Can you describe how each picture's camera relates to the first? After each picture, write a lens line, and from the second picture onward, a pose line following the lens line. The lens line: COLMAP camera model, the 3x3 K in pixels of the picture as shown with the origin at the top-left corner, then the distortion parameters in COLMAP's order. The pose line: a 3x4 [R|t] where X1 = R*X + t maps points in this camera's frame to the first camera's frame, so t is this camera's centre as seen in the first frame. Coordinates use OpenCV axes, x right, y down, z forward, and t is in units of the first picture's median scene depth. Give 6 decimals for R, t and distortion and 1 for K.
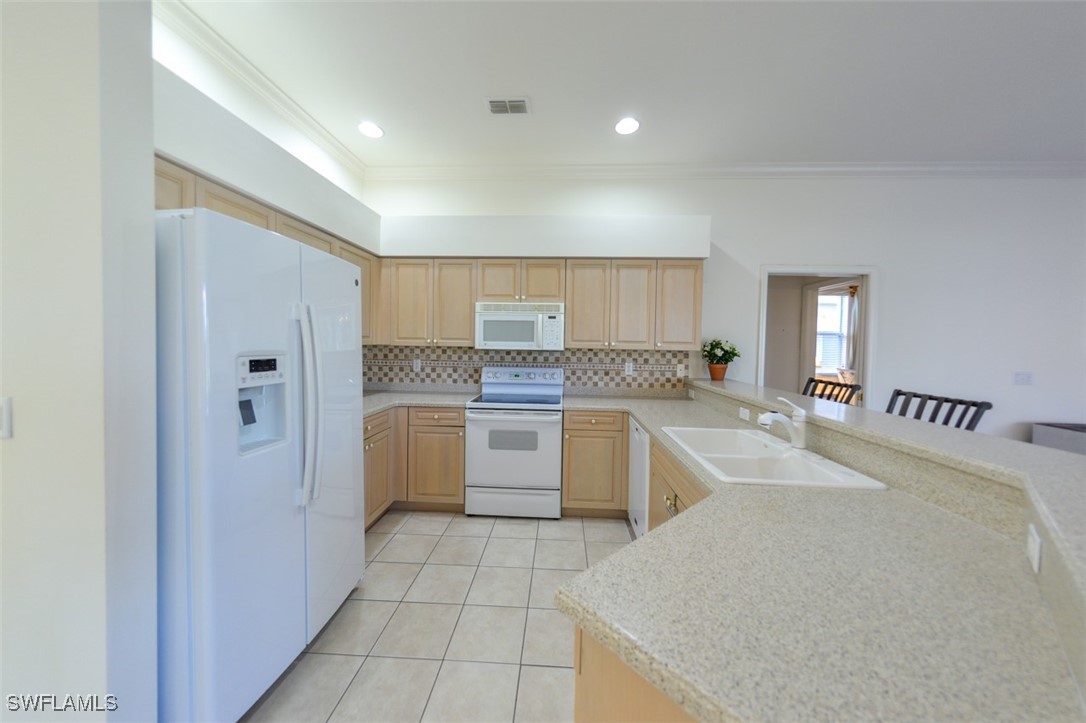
lens RADIAL K [[366.6, 0, 549.0], [0, 366.6, 370.5], [0, 0, 1]] dist [0.000519, -0.000015]
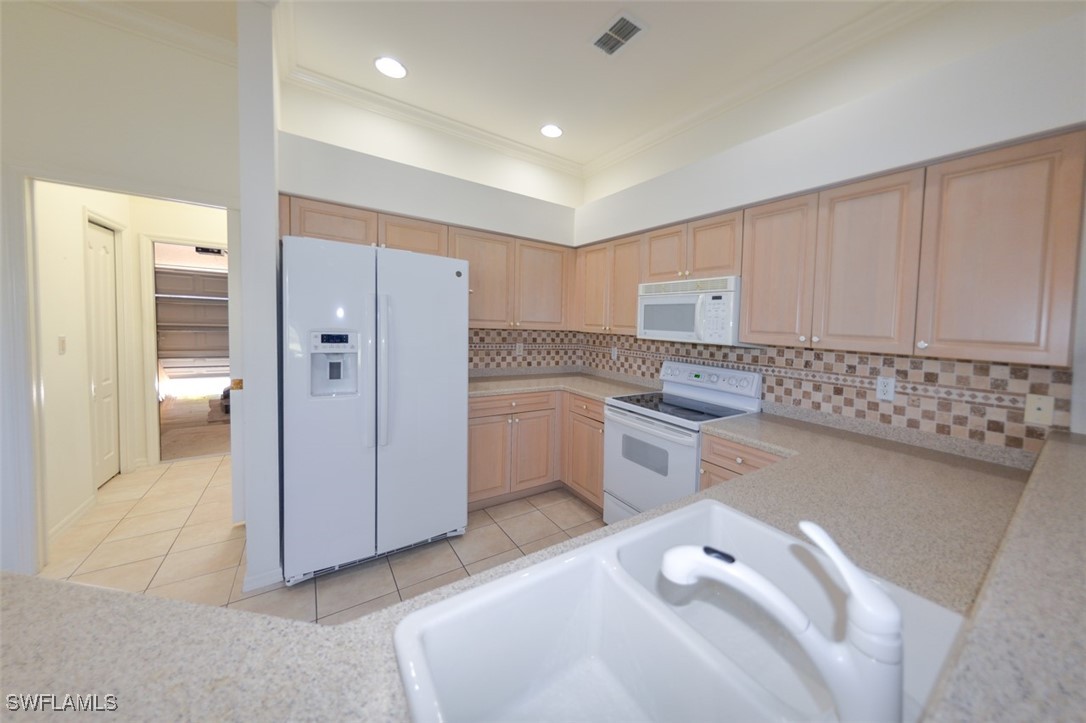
lens RADIAL K [[366.8, 0, 564.5], [0, 366.8, 355.7], [0, 0, 1]] dist [0.000785, 0.000035]
pose [[0.627735, 0.078464, -0.774462, 0.335075], [-0.088690, 0.995637, 0.028985, -0.026254], [0.773358, 0.050492, 0.631956, 0.302095]]
